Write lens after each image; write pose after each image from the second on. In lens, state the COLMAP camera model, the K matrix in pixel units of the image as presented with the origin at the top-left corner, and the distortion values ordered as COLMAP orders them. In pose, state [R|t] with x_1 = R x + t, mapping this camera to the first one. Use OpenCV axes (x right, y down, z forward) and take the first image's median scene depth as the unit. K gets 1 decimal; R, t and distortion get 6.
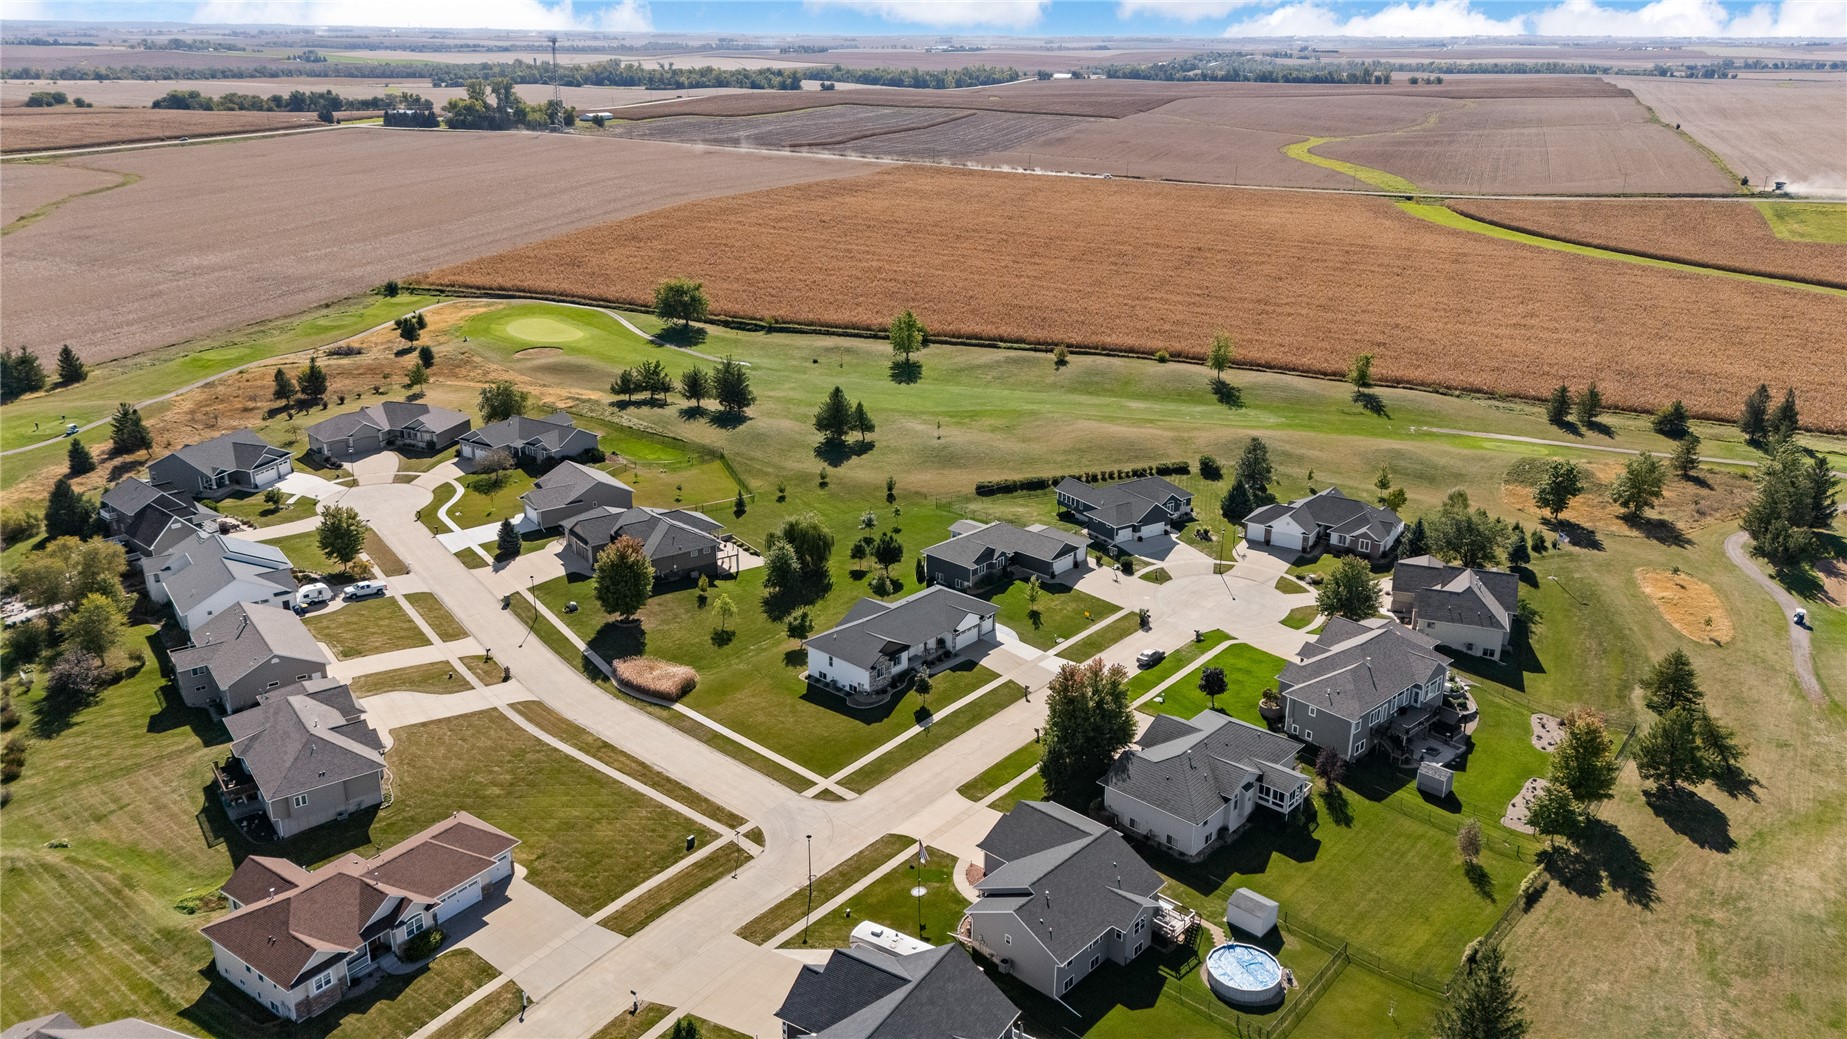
lens RADIAL K [[1349.8, 0, 926.5], [0, 1349.8, 531.8], [0, 0, 1]] dist [0.098179, -0.109962]
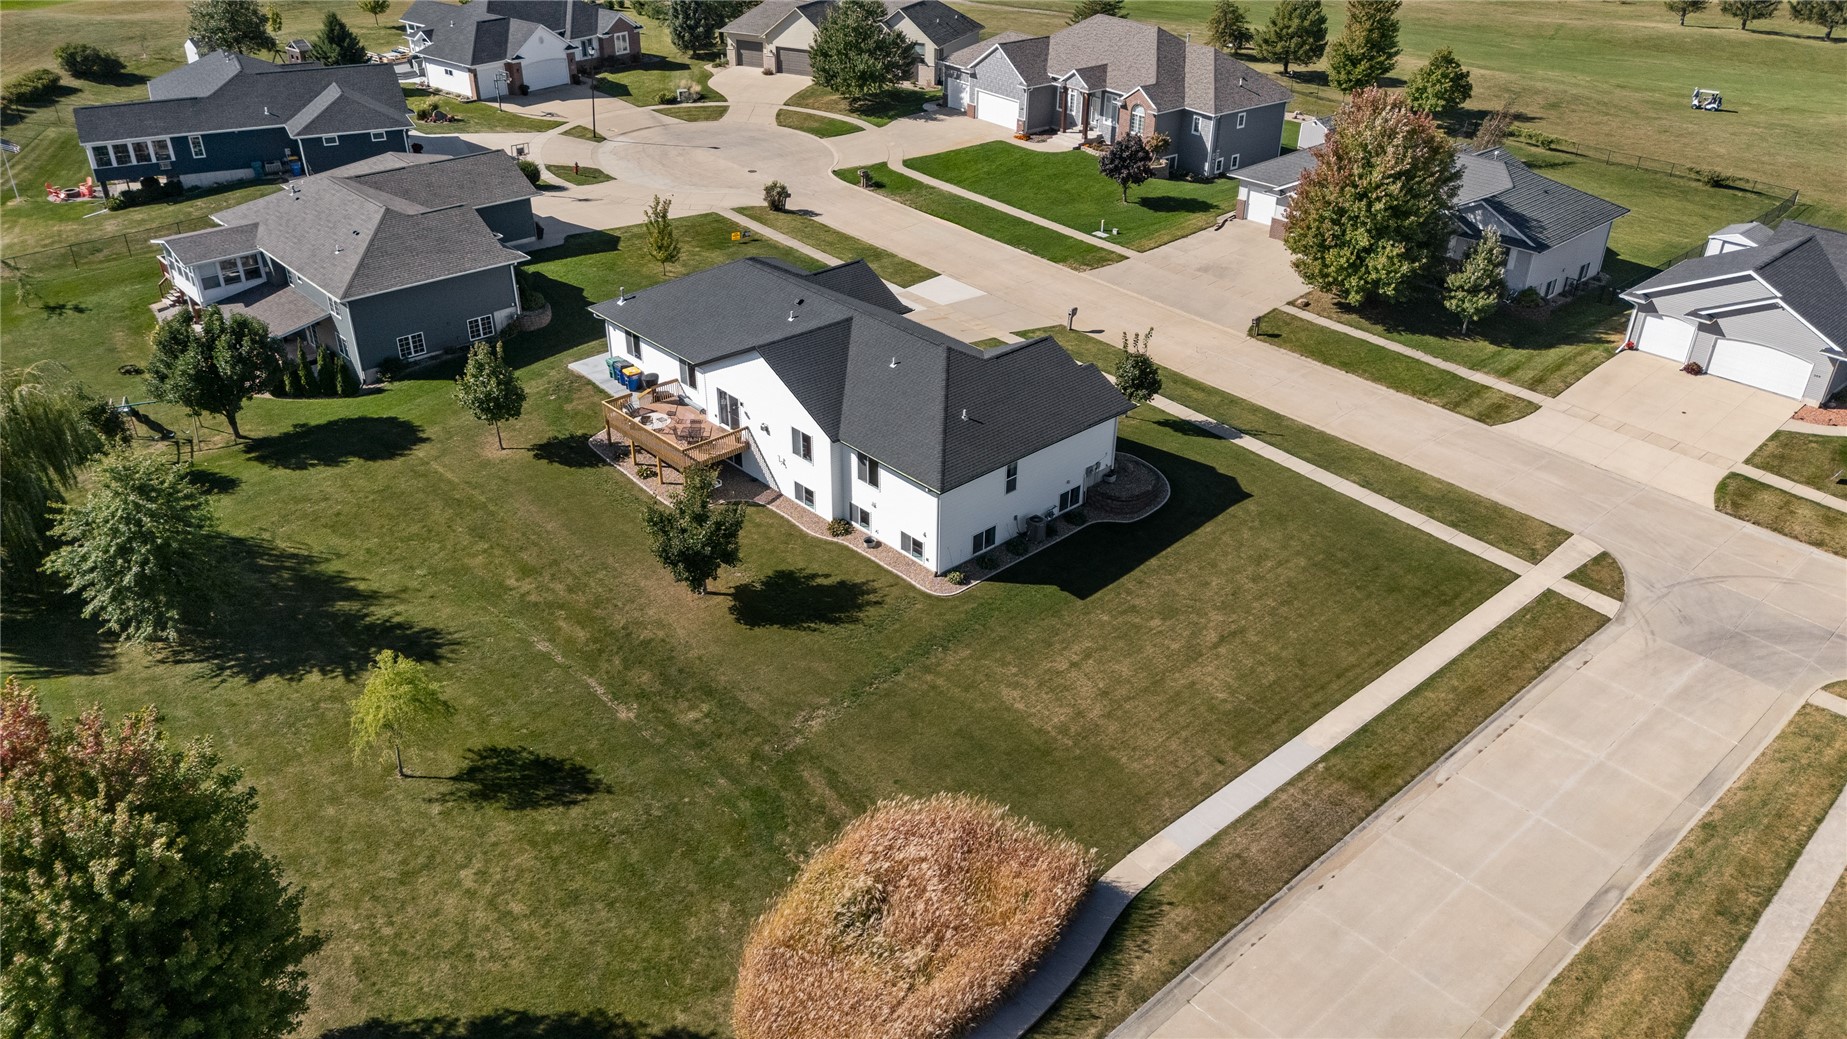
lens RADIAL K [[1349.8, 0, 926.5], [0, 1349.8, 531.8], [0, 0, 1]] dist [0.098179, -0.109962]
pose [[0.091947, -0.510128, 0.855169, -0.311721], [0.335262, 0.824527, 0.455802, -0.044734], [-0.937627, 0.244796, 0.246840, 0.801437]]
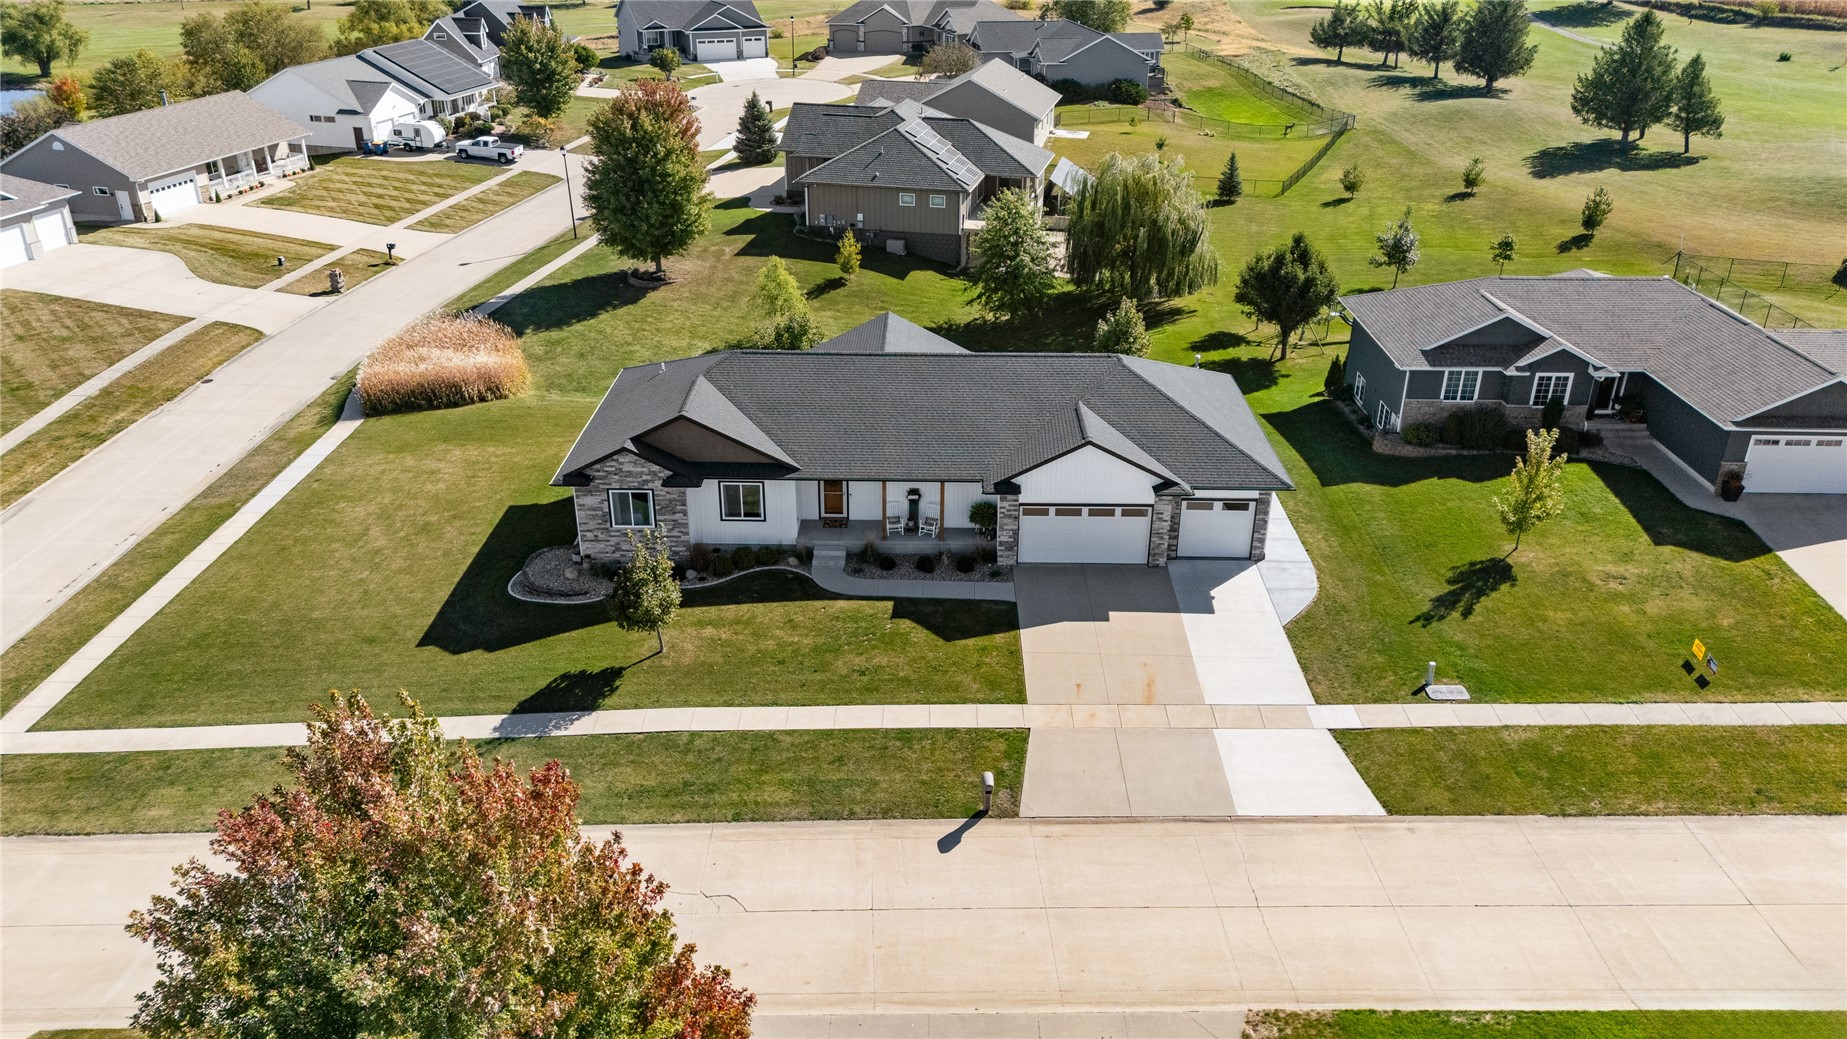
lens RADIAL K [[1349.8, 0, 926.5], [0, 1349.8, 531.8], [0, 0, 1]] dist [0.098179, -0.109962]
pose [[0.661565, 0.329288, -0.673722, 0.172826], [-0.263643, 0.943208, 0.202117, 0.027603], [0.702014, 0.043909, 0.710808, 0.701127]]
